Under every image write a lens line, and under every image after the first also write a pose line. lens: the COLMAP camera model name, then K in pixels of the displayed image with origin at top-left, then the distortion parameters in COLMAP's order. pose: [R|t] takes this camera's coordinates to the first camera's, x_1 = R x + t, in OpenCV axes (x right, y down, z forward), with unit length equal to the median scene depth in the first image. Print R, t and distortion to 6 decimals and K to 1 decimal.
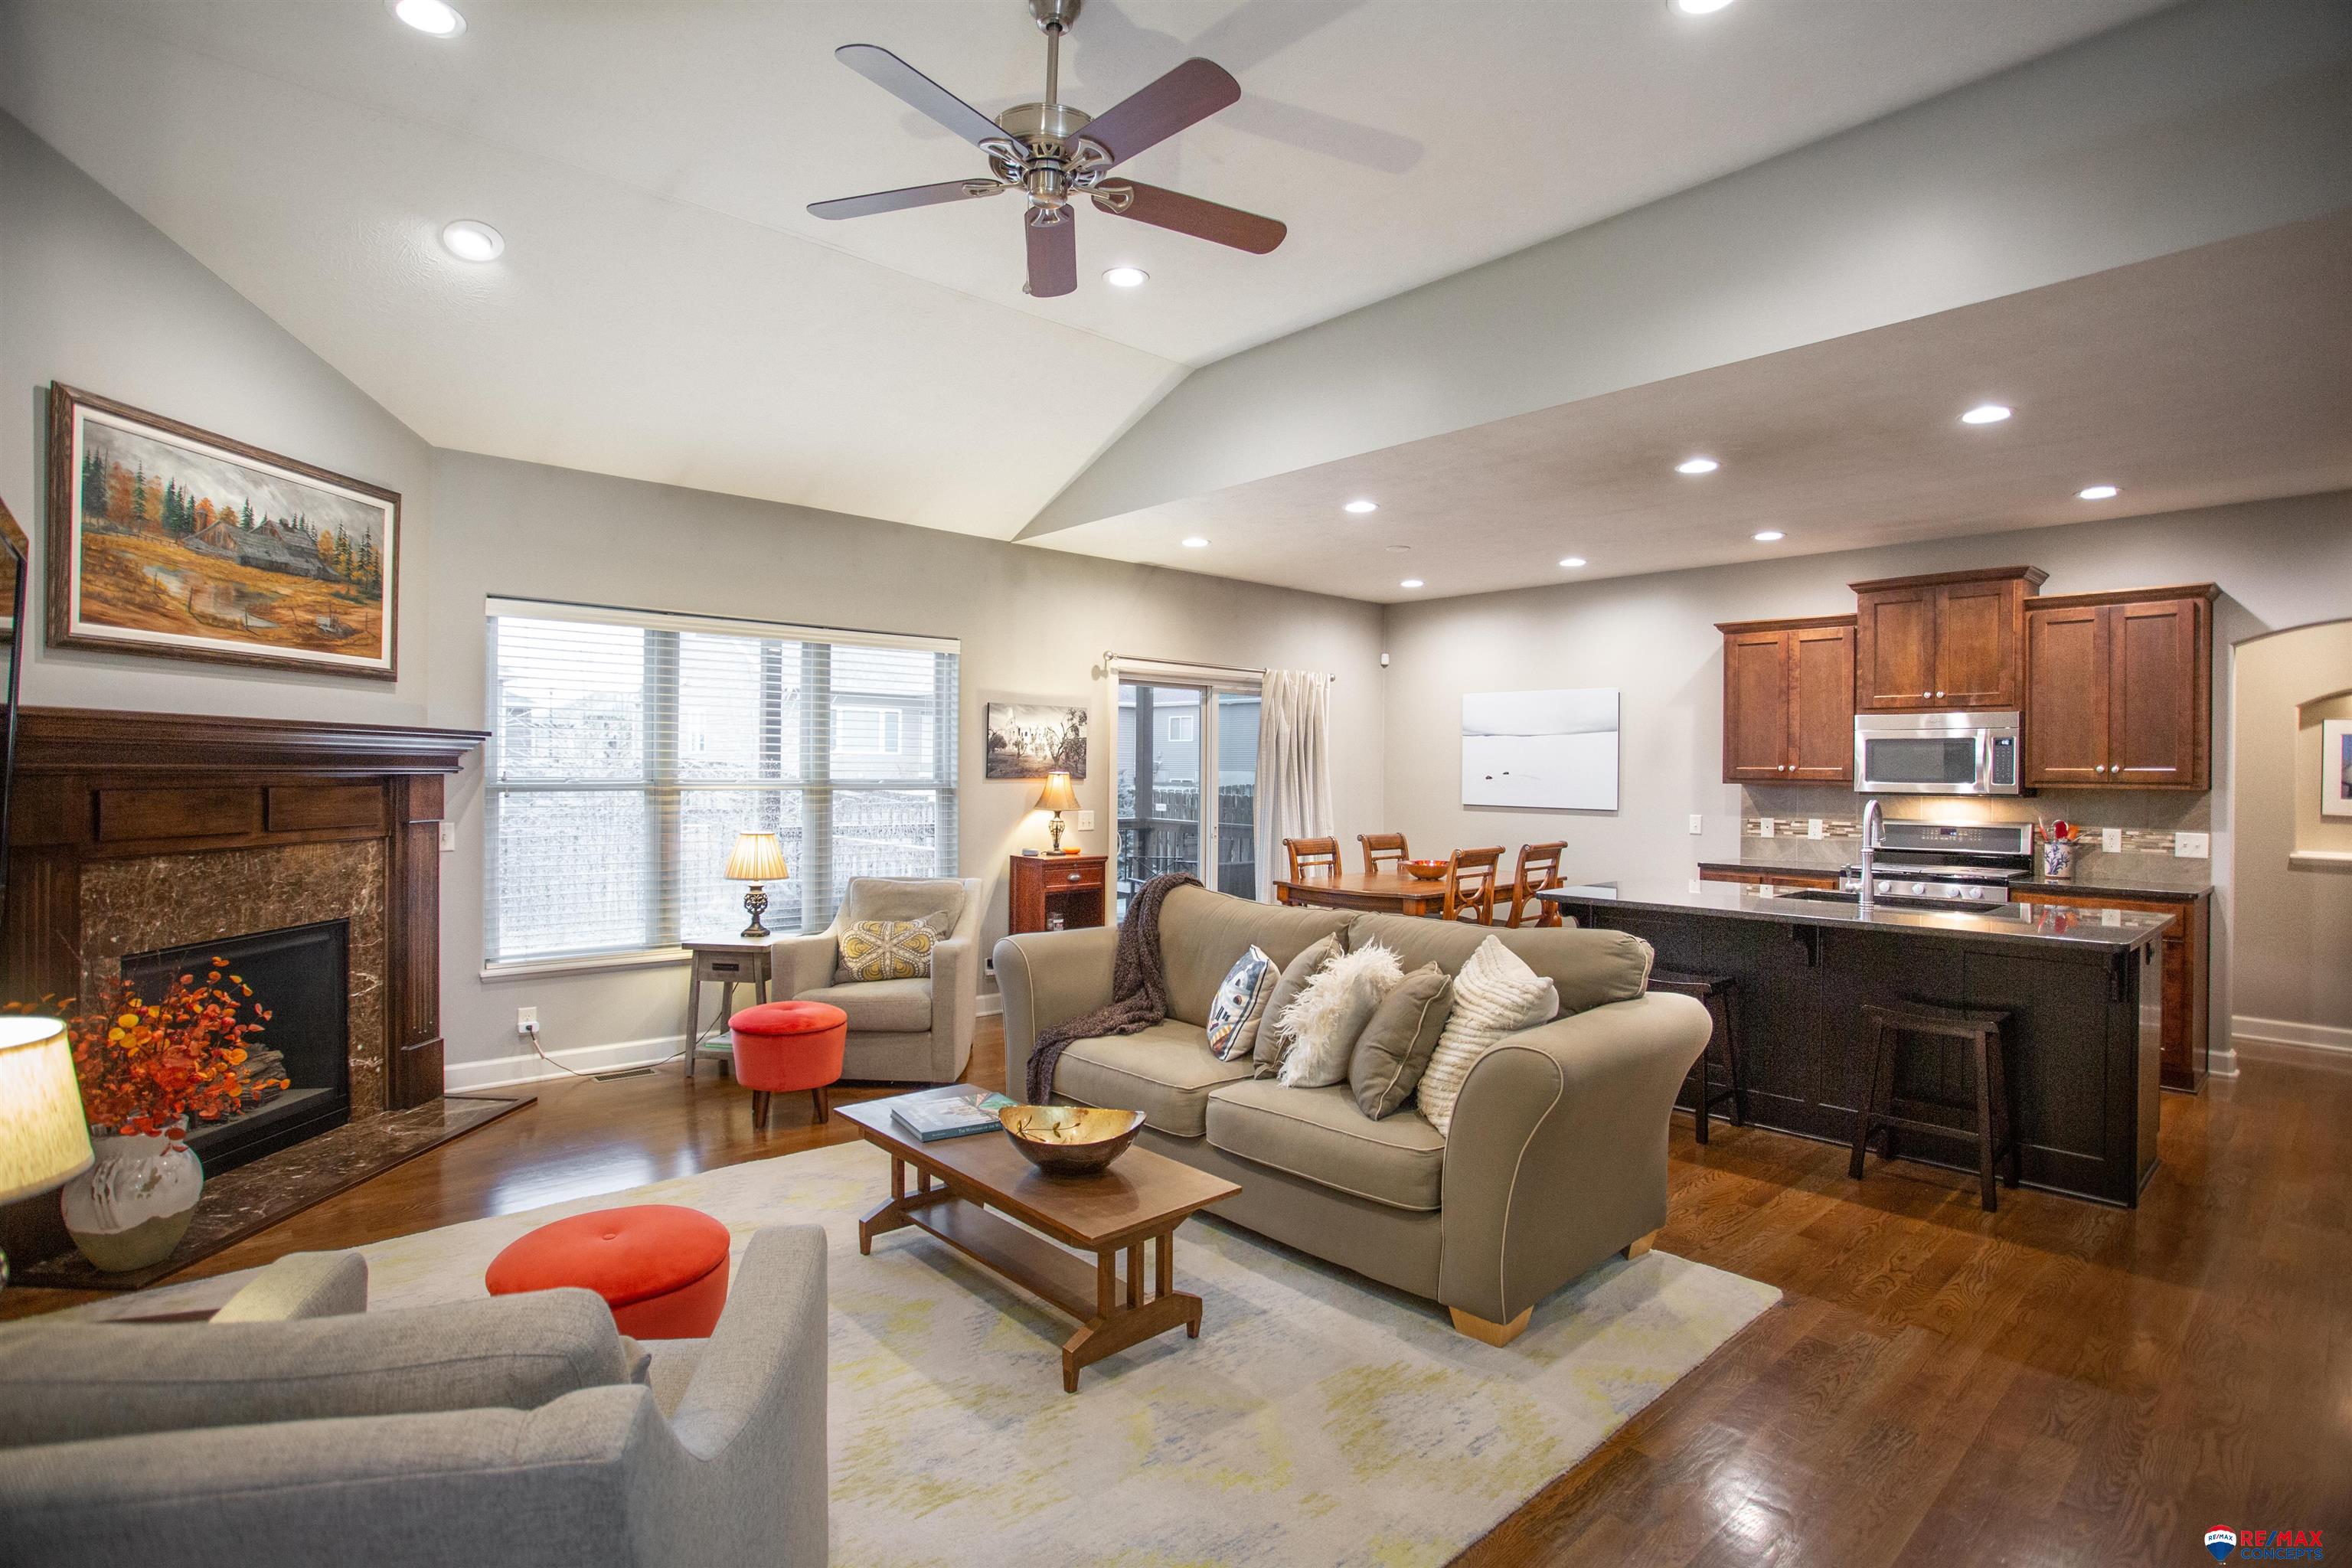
lens RADIAL K [[1147.8, 0, 1169.0], [0, 1147.8, 772.4], [0, 0, 1]] dist [-0.072498, 0.033391]
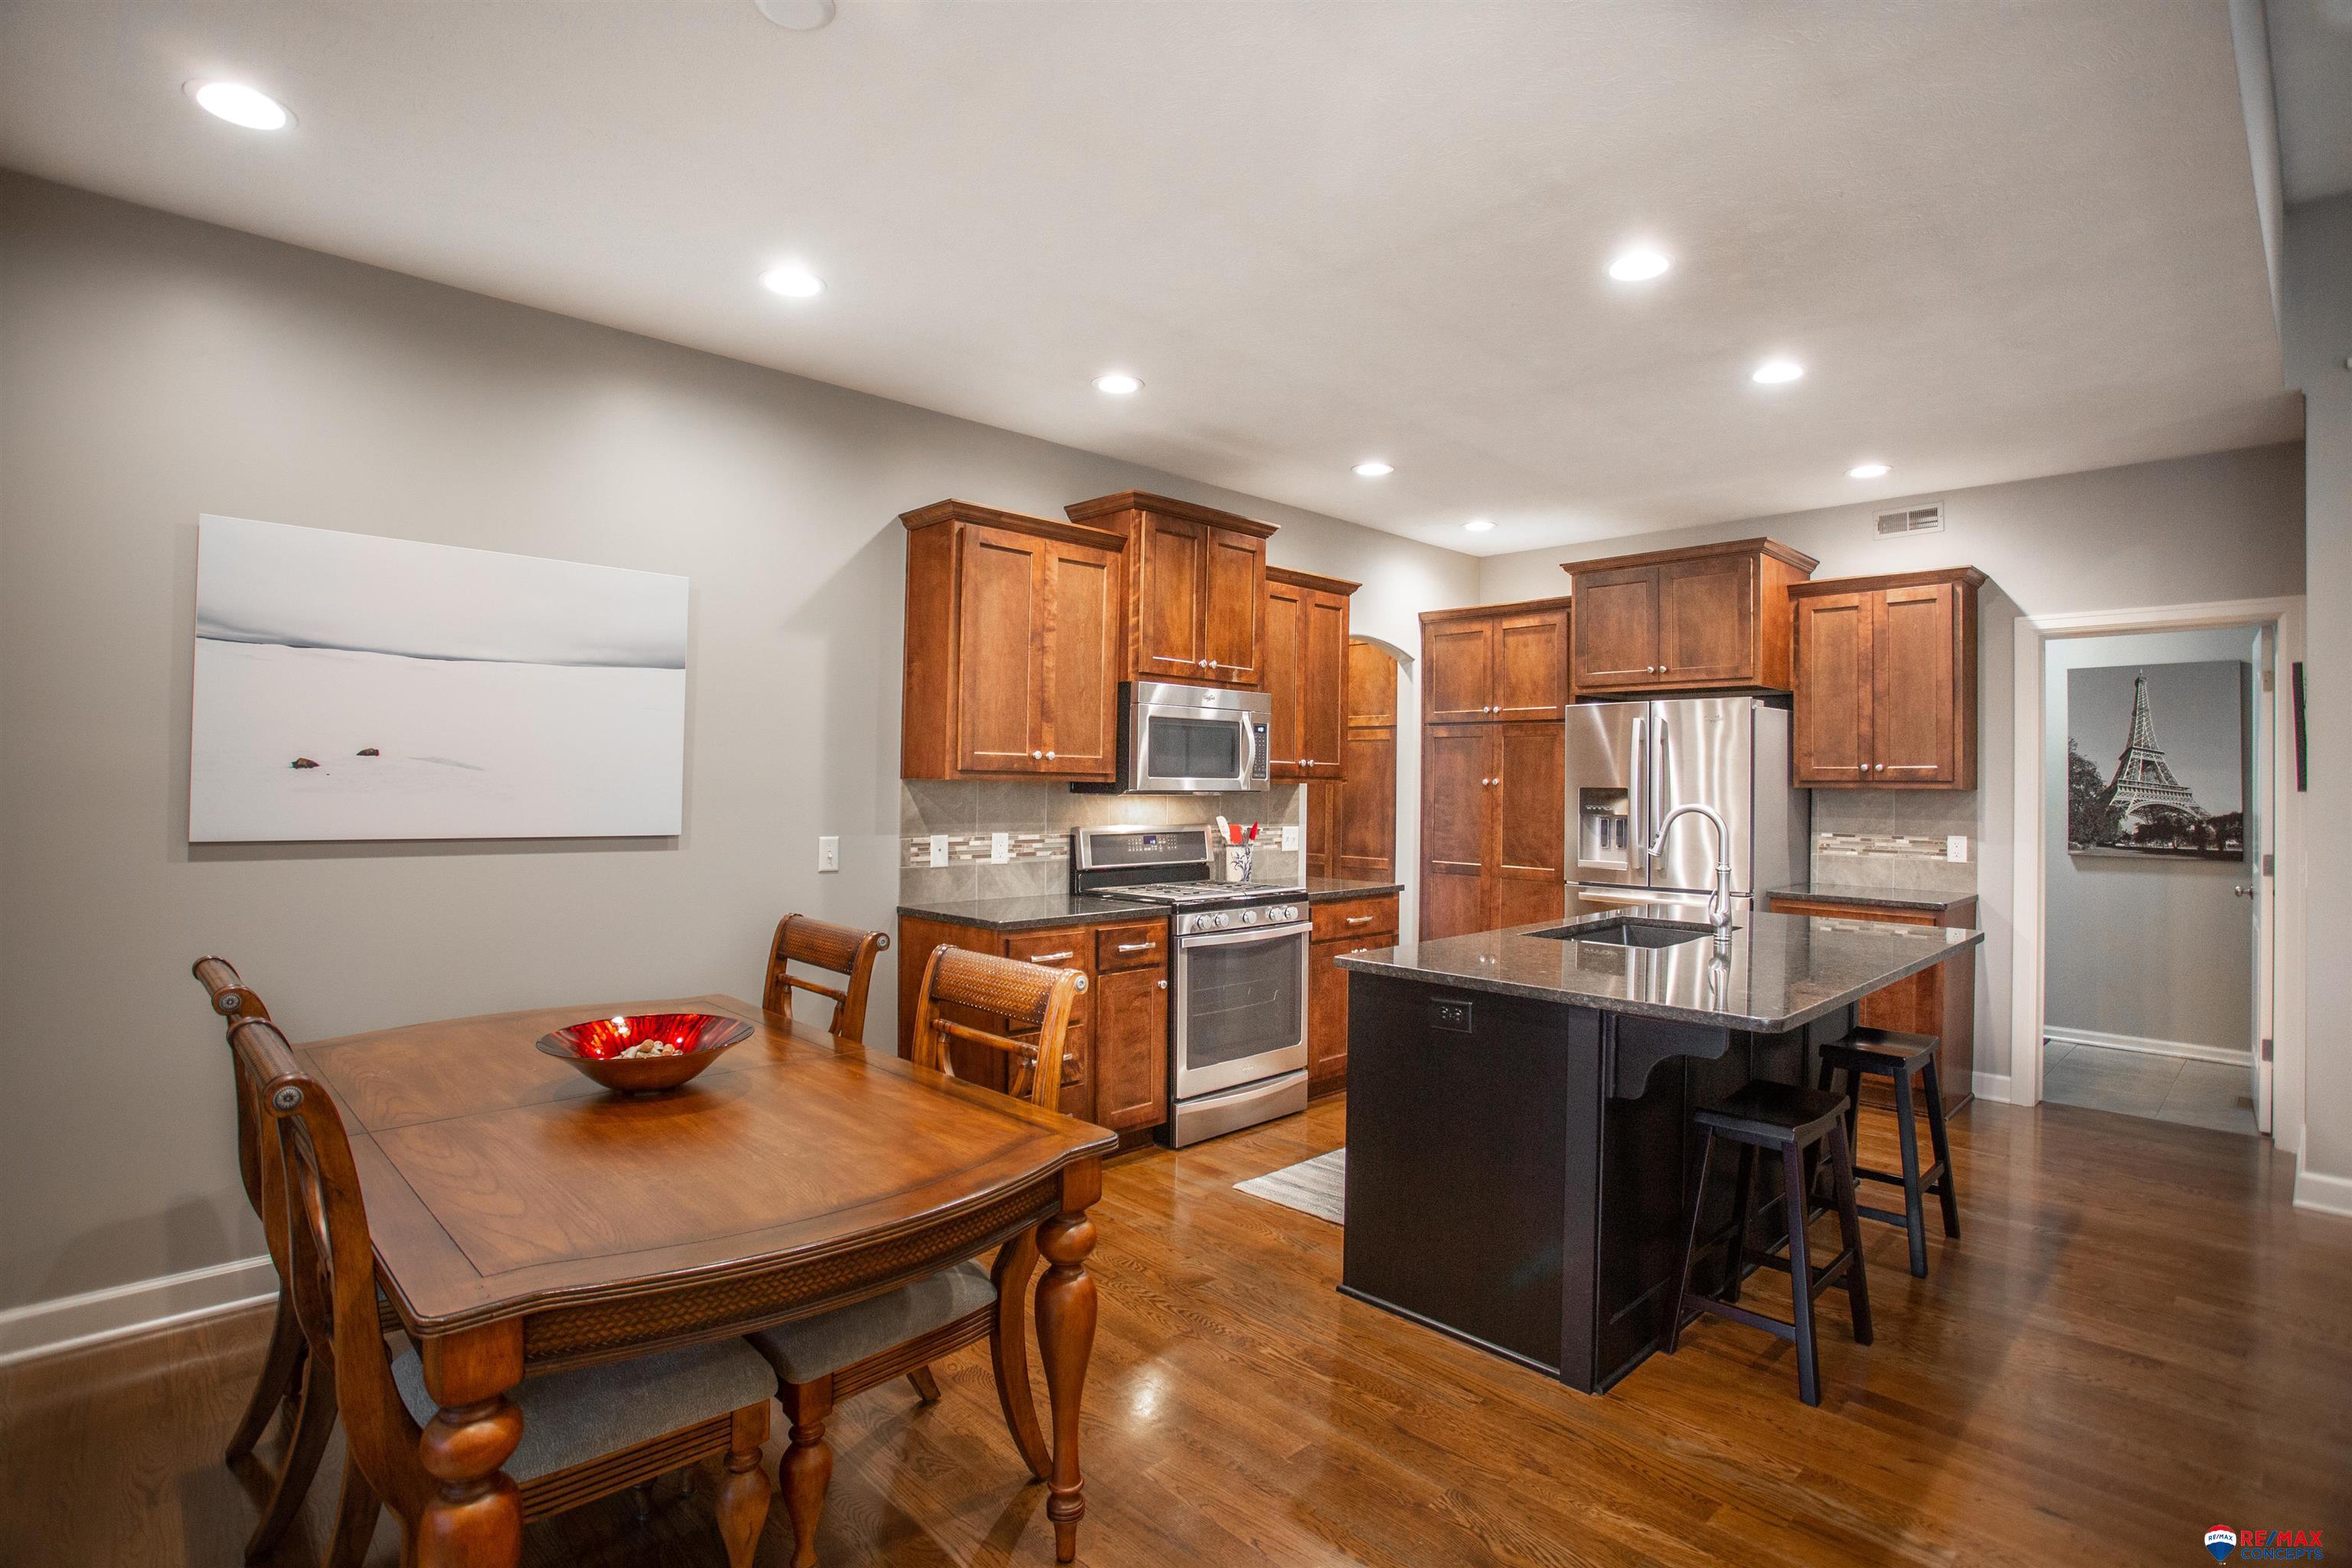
lens RADIAL K [[1147.8, 0, 1169.0], [0, 1147.8, 772.4], [0, 0, 1]] dist [-0.072498, 0.033391]
pose [[-0.030956, -0.001551, 0.999520, -0.117204], [-0.012063, 0.999927, 0.001178, 0.005405], [-0.999448, -0.012021, -0.030972, 1.124851]]
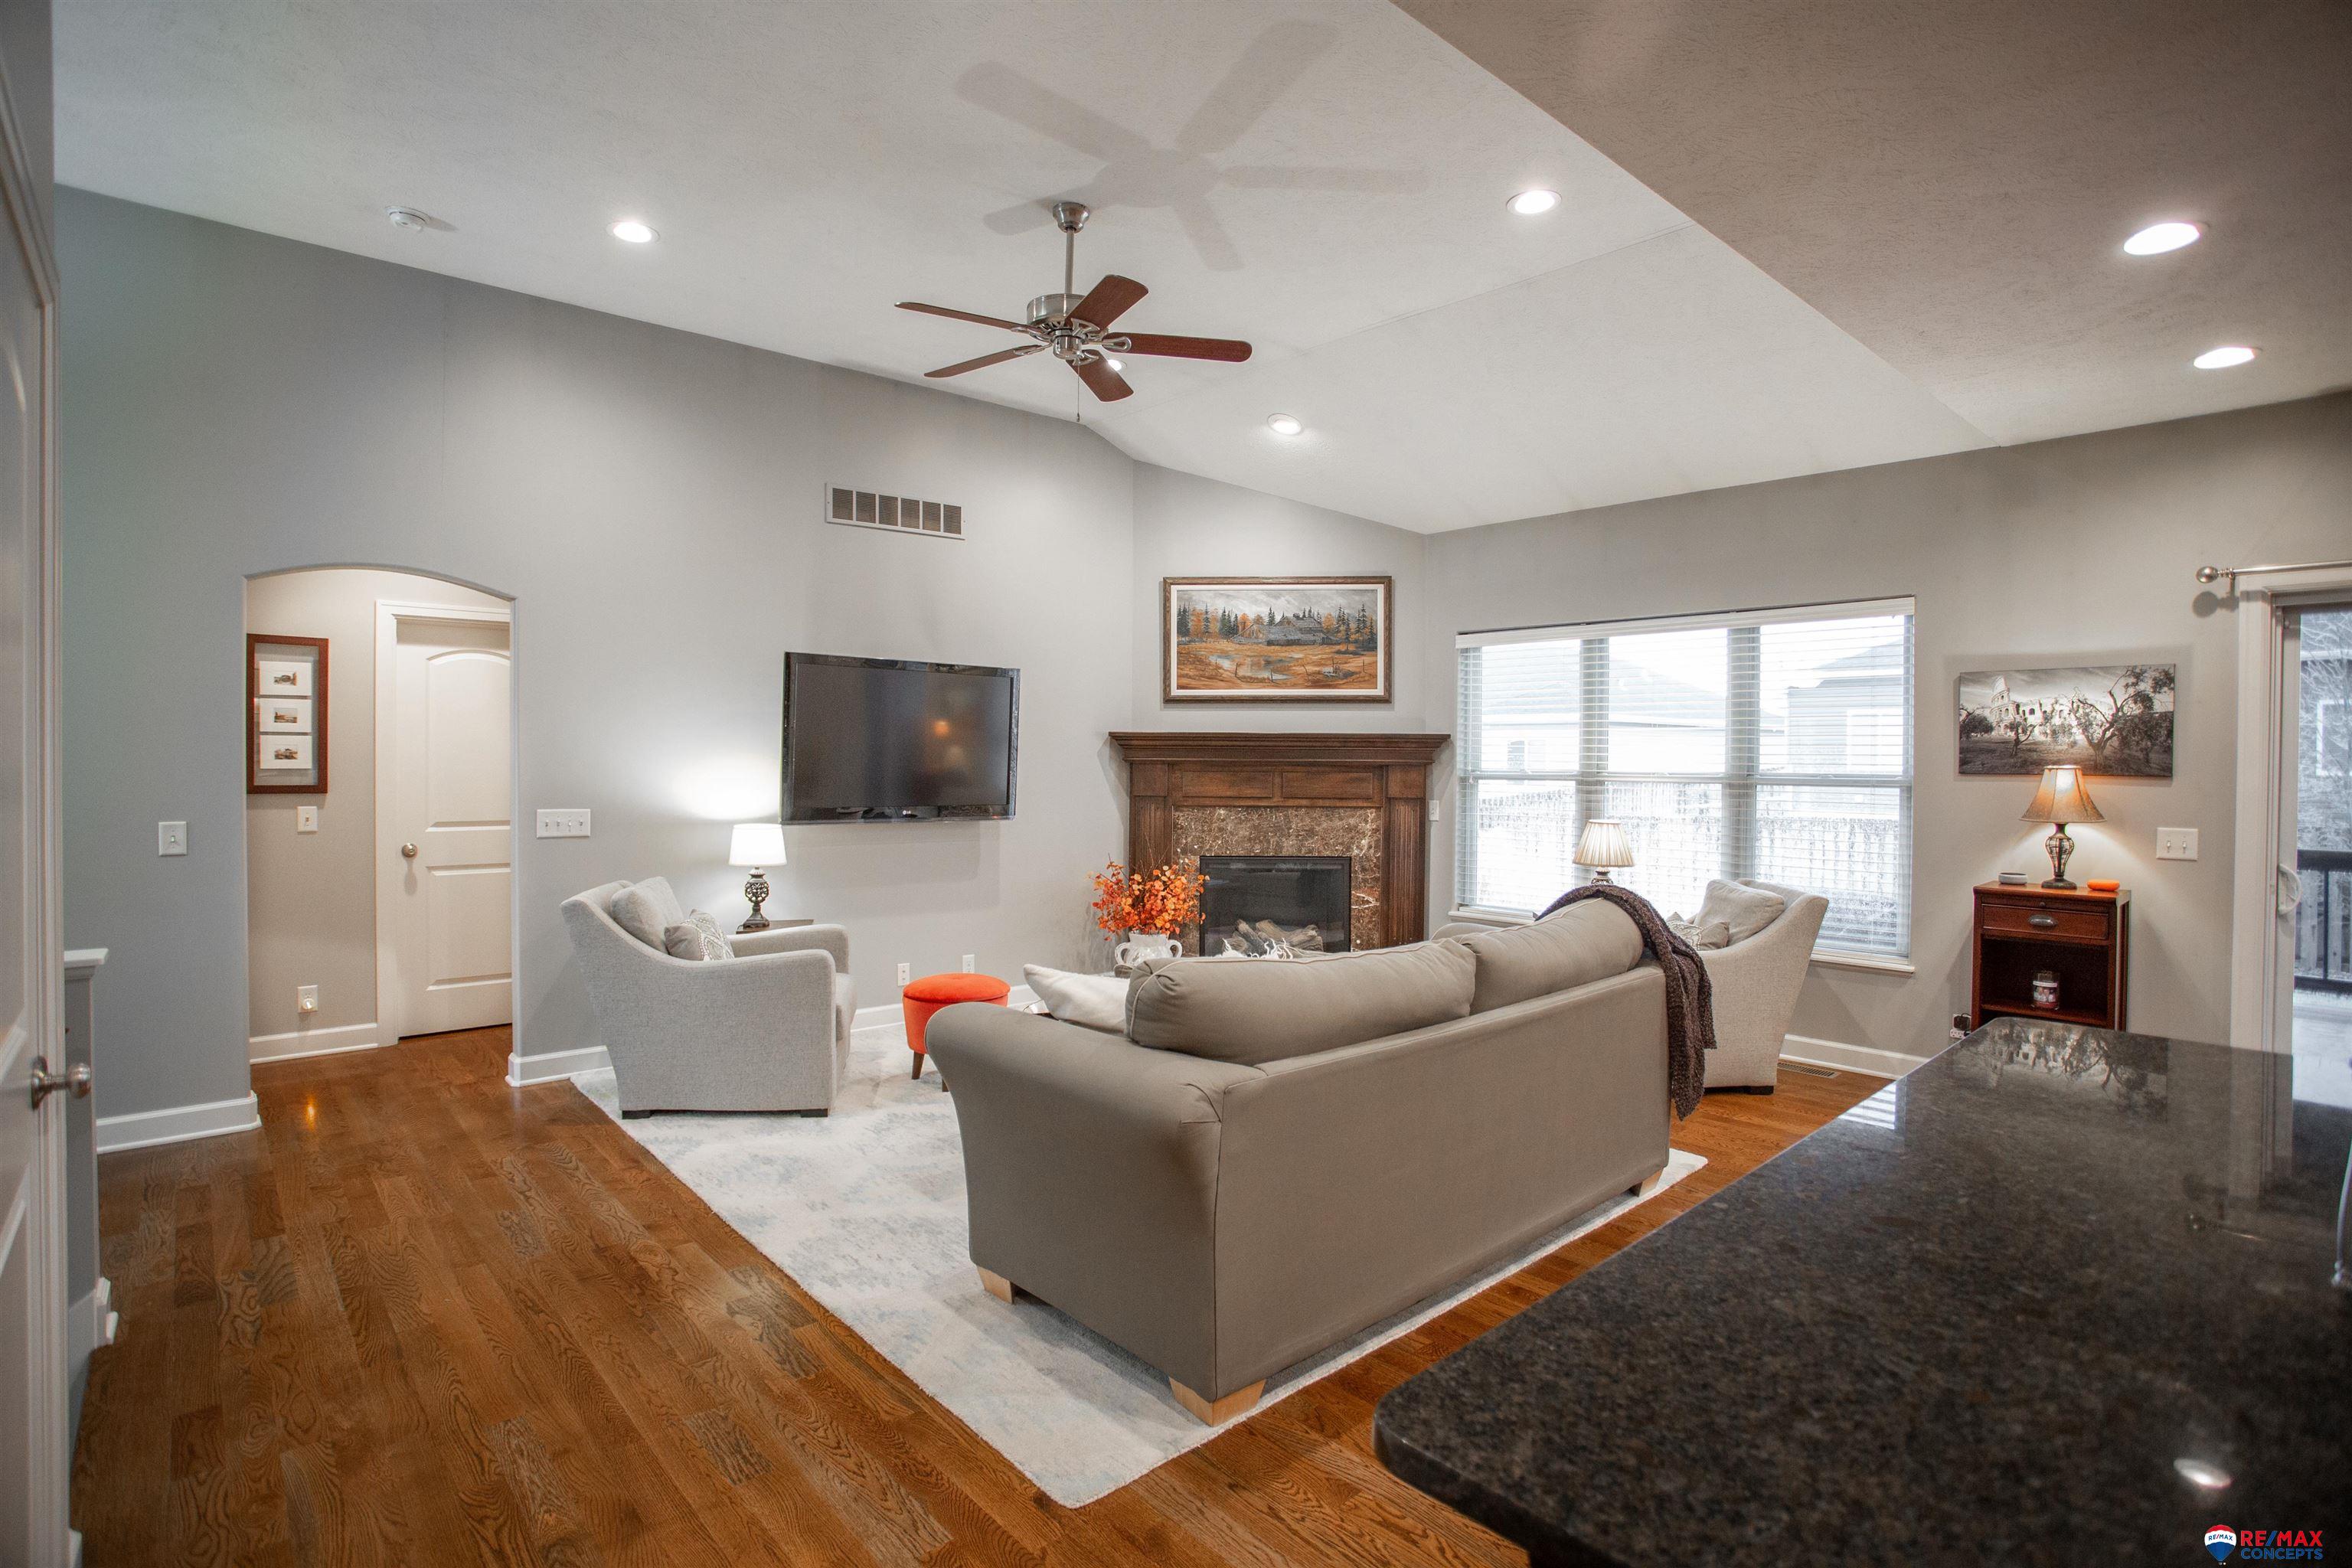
lens RADIAL K [[1147.8, 0, 1169.0], [0, 1147.8, 772.4], [0, 0, 1]] dist [-0.072498, 0.033391]
pose [[0.000065, 0.003585, -0.999994, 0.686059], [-0.007550, 0.999965, 0.003585, 0.006399], [0.999971, 0.007550, 0.000092, 0.585777]]
